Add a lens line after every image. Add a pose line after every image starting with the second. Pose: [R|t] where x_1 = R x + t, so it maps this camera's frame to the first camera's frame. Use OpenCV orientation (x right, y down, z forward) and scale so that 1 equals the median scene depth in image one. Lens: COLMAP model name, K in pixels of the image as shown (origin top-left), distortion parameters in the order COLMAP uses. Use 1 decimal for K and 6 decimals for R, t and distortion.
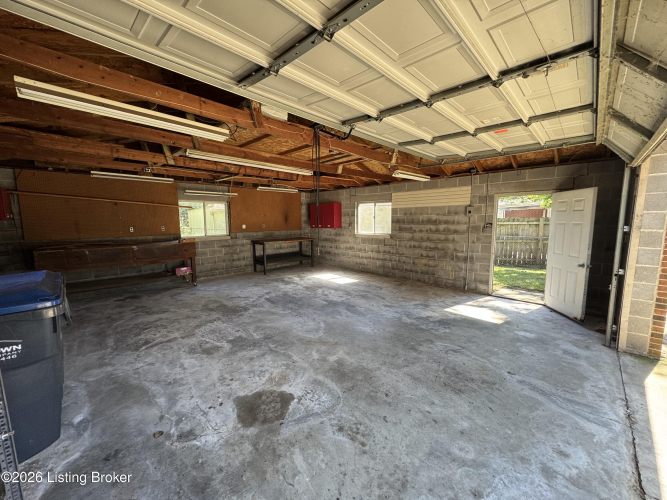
lens RADIAL K [[266.0, 0, 333.5], [0, 266.0, 249.8], [0, 0, 1]] dist [-0.000386, 0.000679]
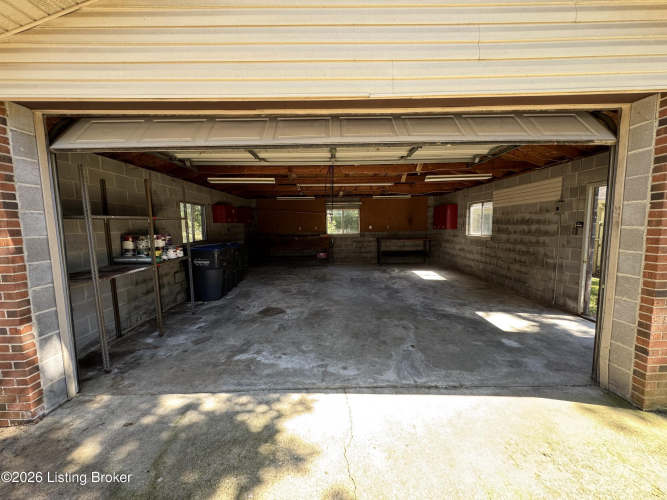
lens RADIAL K [[266.0, 0, 331.9], [0, 266.0, 250.4], [0, 0, 1]] dist [-0.000386, 0.000679]
pose [[0.703429, 0.064749, -0.707810, 0.567878], [-0.072894, 0.997163, 0.018775, 0.018481], [0.707017, 0.038388, 0.706154, -0.052430]]
